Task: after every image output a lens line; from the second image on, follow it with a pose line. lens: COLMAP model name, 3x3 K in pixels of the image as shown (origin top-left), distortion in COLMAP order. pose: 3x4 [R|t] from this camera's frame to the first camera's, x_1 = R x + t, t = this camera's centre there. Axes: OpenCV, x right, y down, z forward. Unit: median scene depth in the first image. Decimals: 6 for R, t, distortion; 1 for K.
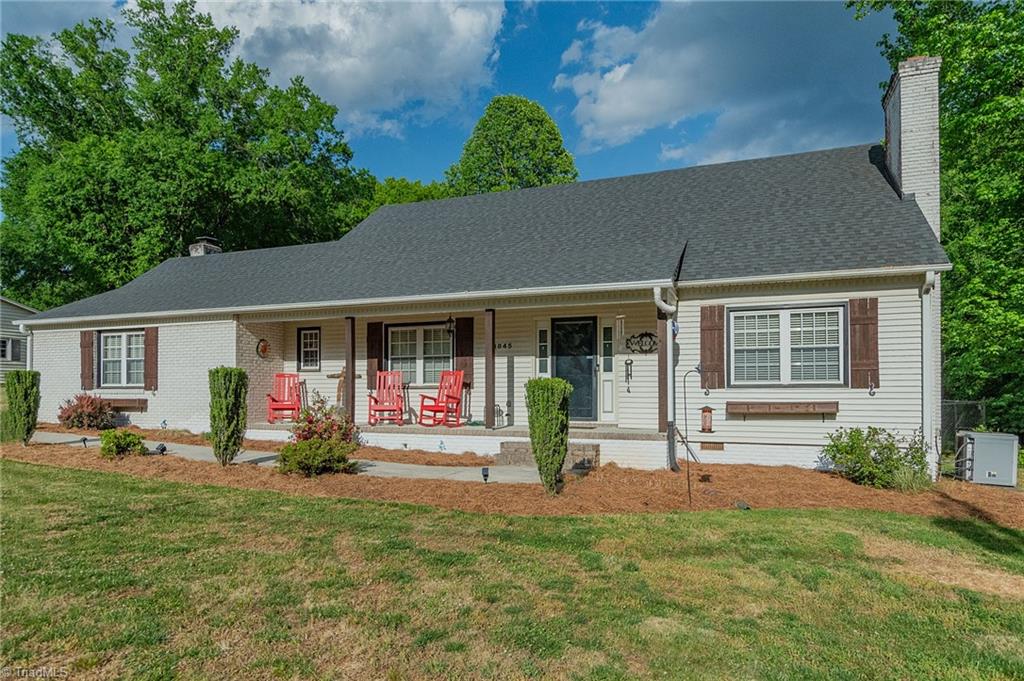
lens RADIAL K [[619.5, 0, 511.8], [0, 619.5, 358.4], [0, 0, 1]] dist [-0.002109, -0.000603]
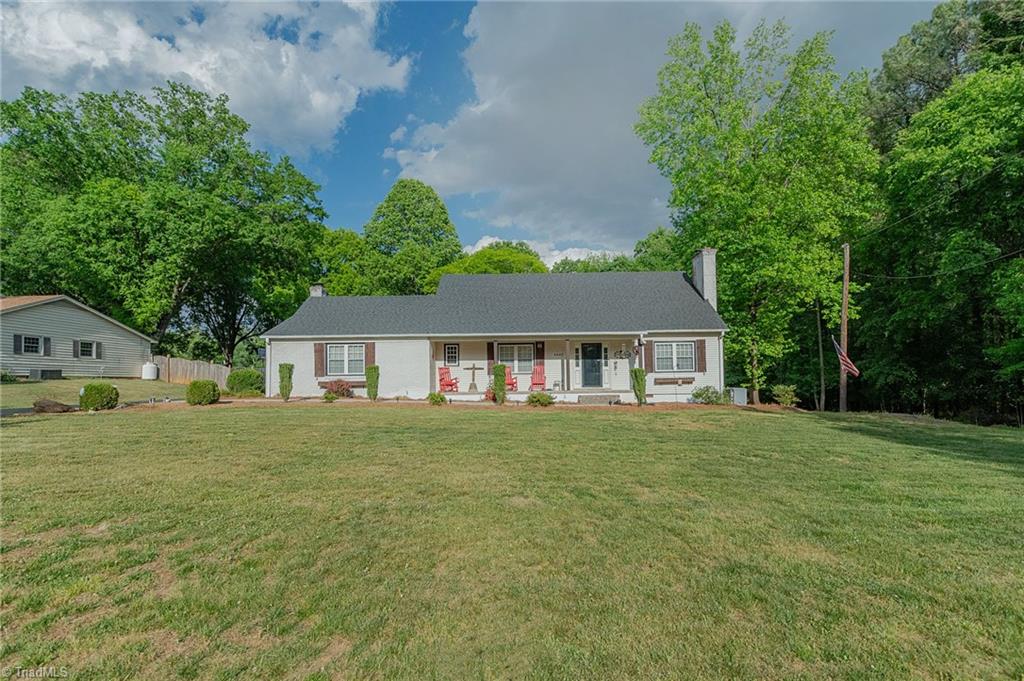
lens RADIAL K [[453.0, 0, 511.3], [0, 453.0, 345.3], [0, 0, 1]] dist [0.003003, 0.000383]
pose [[0.930935, 0.016954, 0.364791, -0.743347], [-0.007670, 0.999609, -0.026884, -0.008858], [-0.365104, 0.022229, 0.930701, -0.441765]]
